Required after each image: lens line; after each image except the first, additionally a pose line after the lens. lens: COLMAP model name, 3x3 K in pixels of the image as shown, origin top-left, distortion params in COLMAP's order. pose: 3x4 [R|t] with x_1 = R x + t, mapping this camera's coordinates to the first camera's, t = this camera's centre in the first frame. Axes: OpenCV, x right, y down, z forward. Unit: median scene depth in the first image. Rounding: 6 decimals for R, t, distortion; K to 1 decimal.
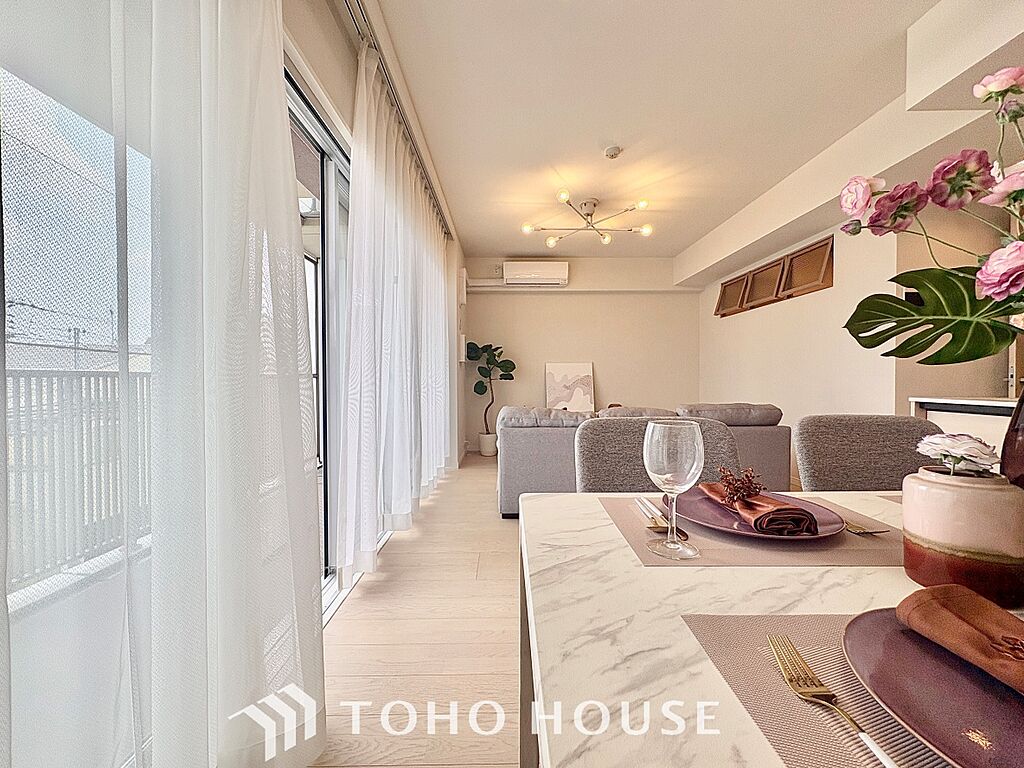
lens RADIAL K [[412.3, 0, 506.8], [0, 412.3, 382.8], [0, 0, 1]] dist [-0.000204, 0.000566]
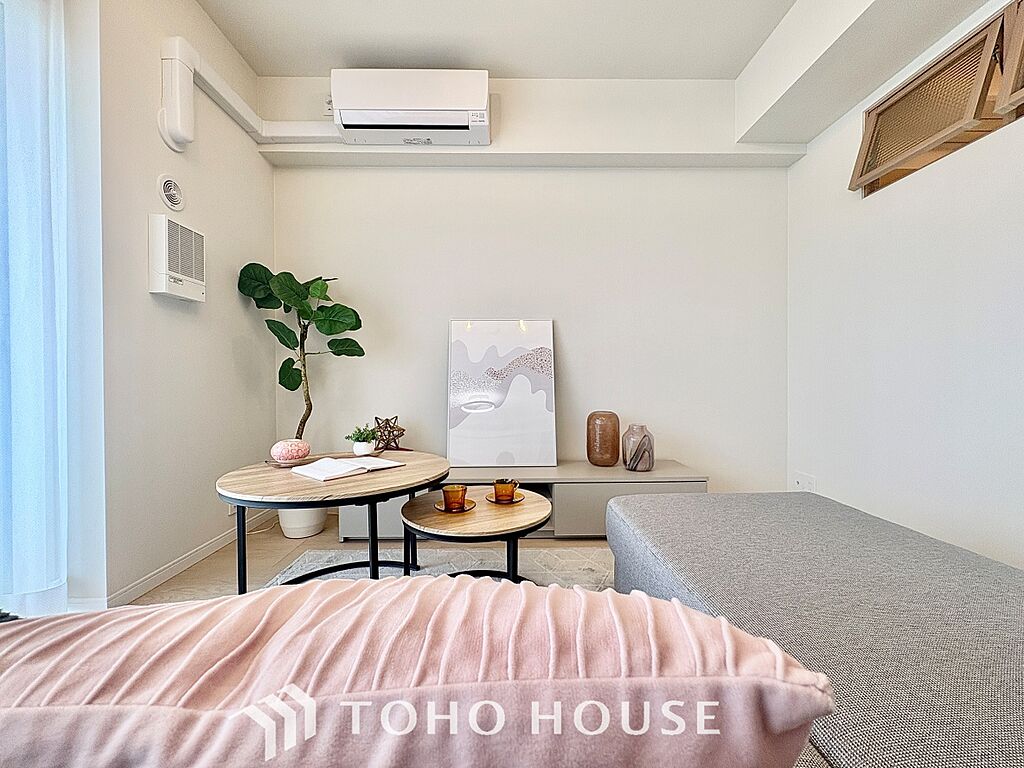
lens RADIAL K [[412.3, 0, 512.4], [0, 412.3, 385.7], [0, 0, 1]] dist [-0.000204, 0.000566]
pose [[0.999482, -0.003110, 0.032037, 0.155886], [0.002906, 0.999975, 0.006388, 0.021667], [-0.032056, -0.006291, 0.999466, 0.573187]]
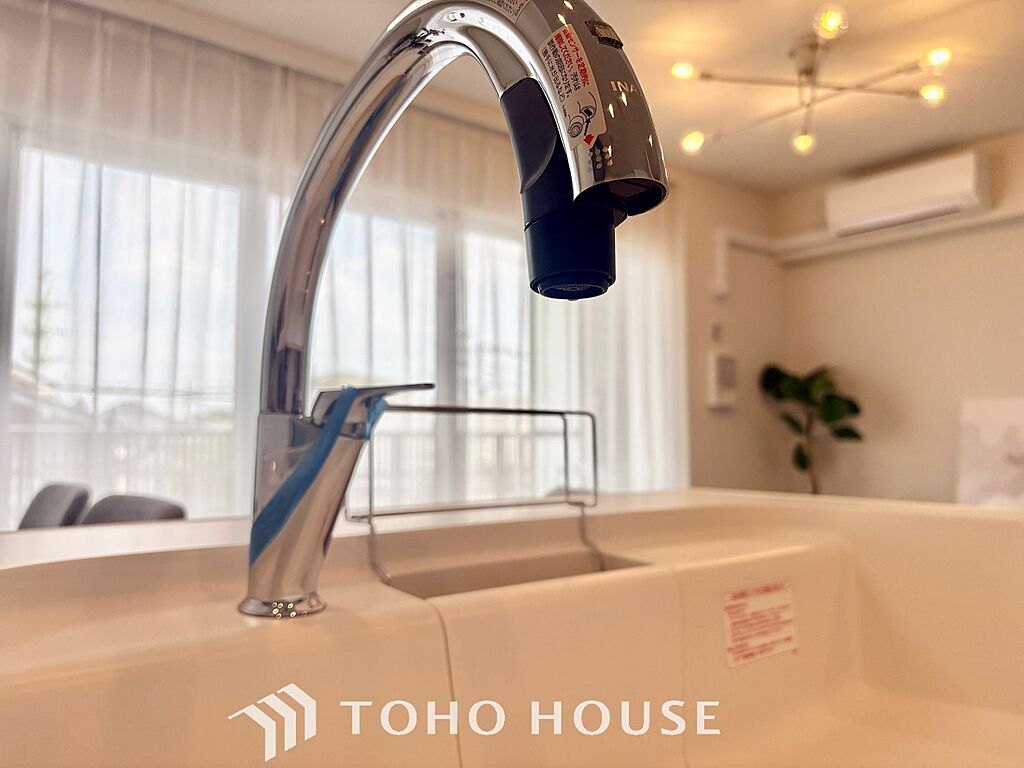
lens RADIAL K [[798.1, 0, 514.6], [0, 798.1, 388.4], [0, 0, 1]] dist [-0.029900, 0.005714]
pose [[0.638921, -0.056933, -0.767163, 0.443082], [0.002069, 0.997381, -0.072295, -0.002489], [0.769269, 0.044604, 0.637366, 0.154031]]
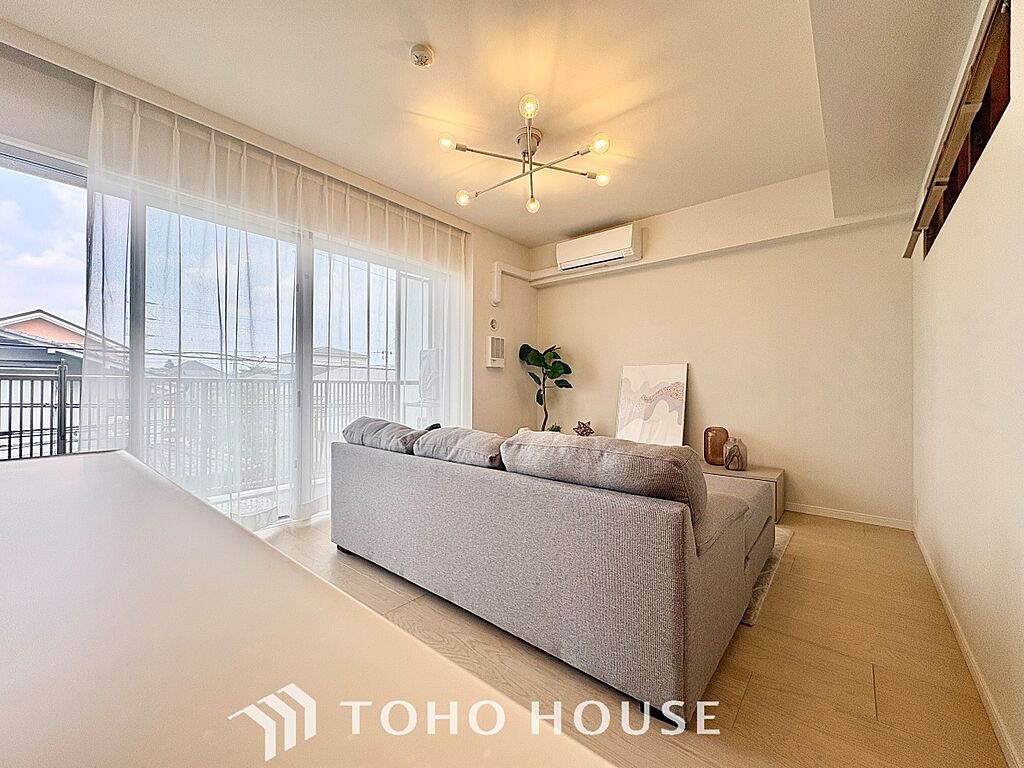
lens RADIAL K [[412.3, 0, 510.8], [0, 412.3, 387.8], [0, 0, 1]] dist [-0.000204, 0.000566]
pose [[0.773655, 0.003268, -0.633599, 0.434742], [-0.007810, 0.999960, -0.004380, -0.003987], [0.633559, 0.008337, 0.773649, 0.308052]]
